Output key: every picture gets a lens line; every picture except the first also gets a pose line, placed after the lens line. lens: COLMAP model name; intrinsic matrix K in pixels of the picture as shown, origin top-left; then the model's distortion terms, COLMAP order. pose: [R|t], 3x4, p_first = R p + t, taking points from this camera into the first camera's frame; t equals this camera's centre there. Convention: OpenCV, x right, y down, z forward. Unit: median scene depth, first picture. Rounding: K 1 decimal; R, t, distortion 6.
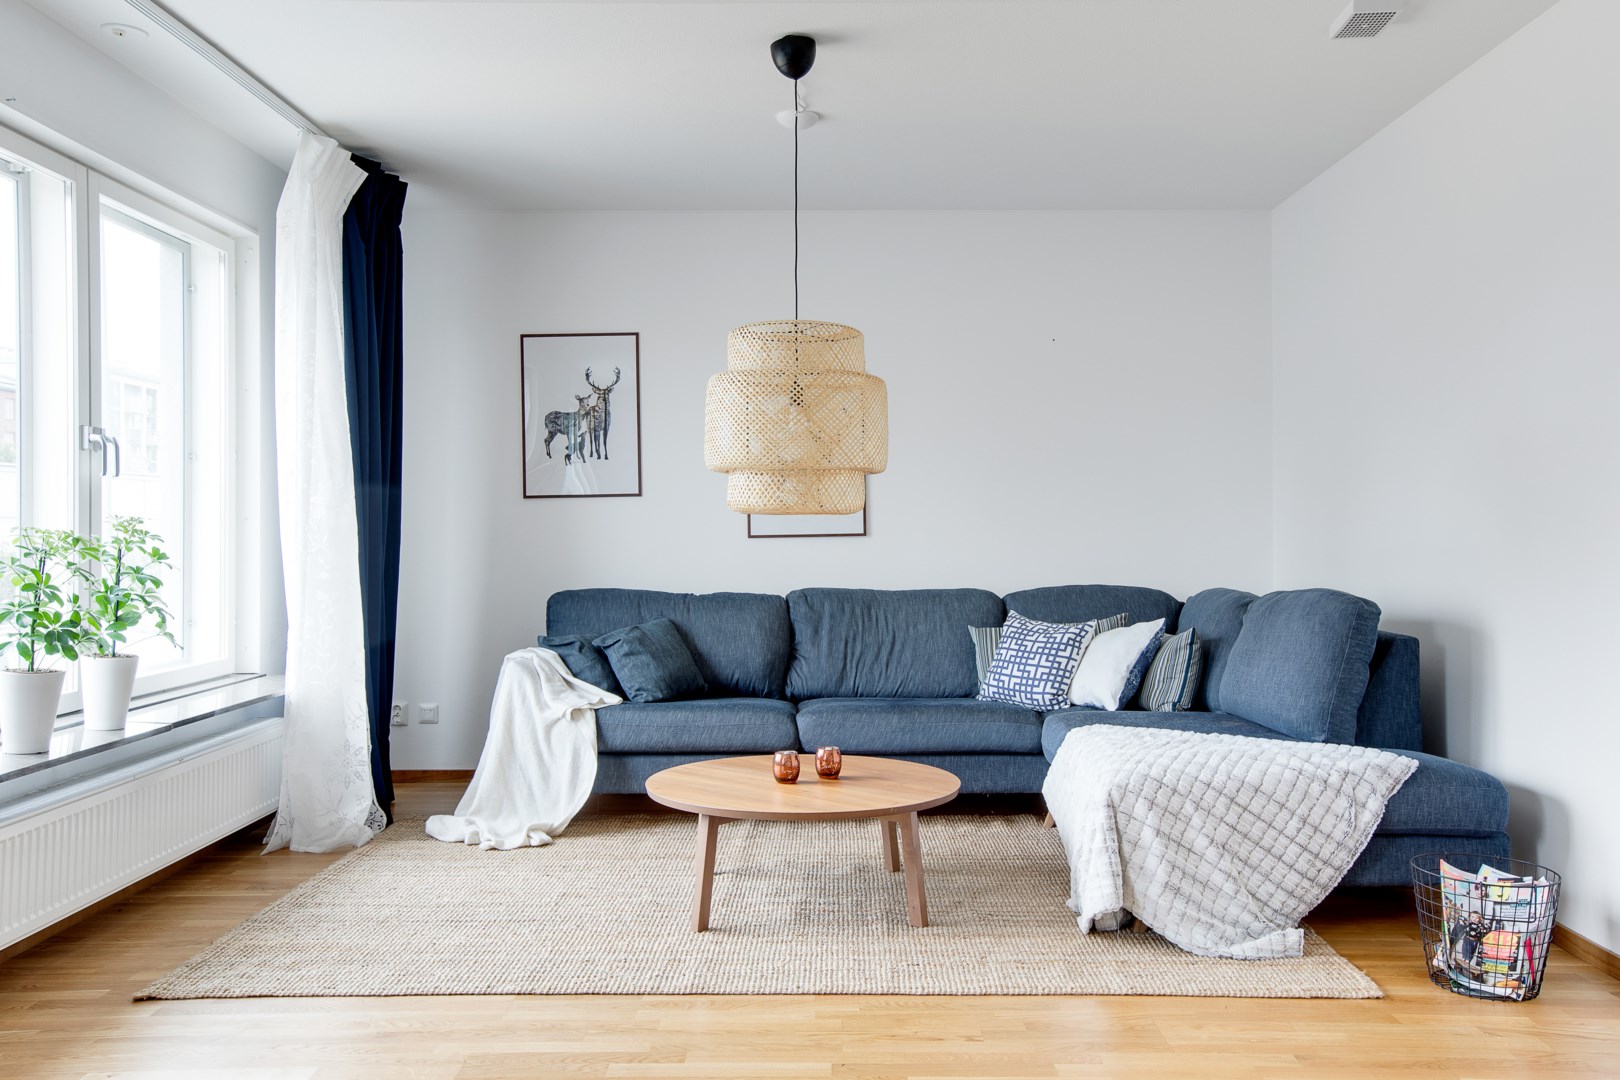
lens RADIAL K [[1369.5, 0, 810.0], [0, 1369.5, 540.0], [0, 0, 1]] dist [0.007340, 0.006834]
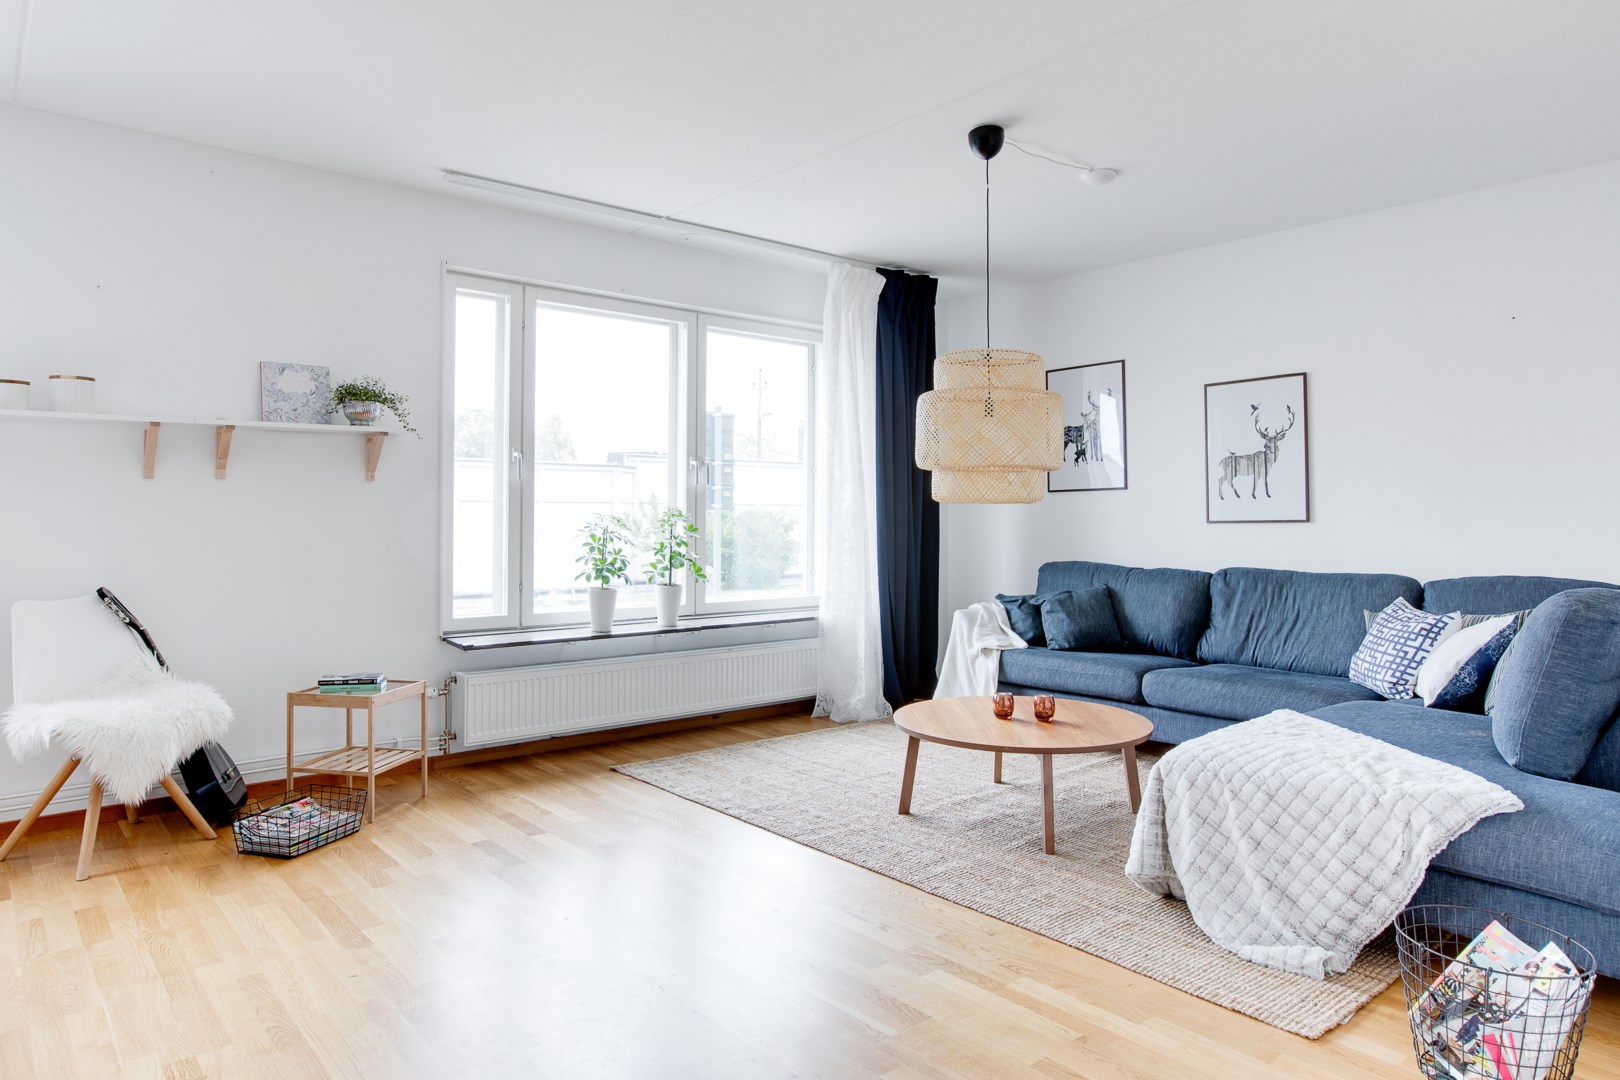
lens RADIAL K [[1003.0, 0, 810.8], [0, 1003.0, 518.6], [0, 0, 1]] dist [0.003540, 0.002512]
pose [[0.662413, 0.003815, -0.749129, 0.437589], [-0.006357, 0.999980, -0.000528, -0.003078], [0.749111, 0.005112, 0.662424, 0.201587]]
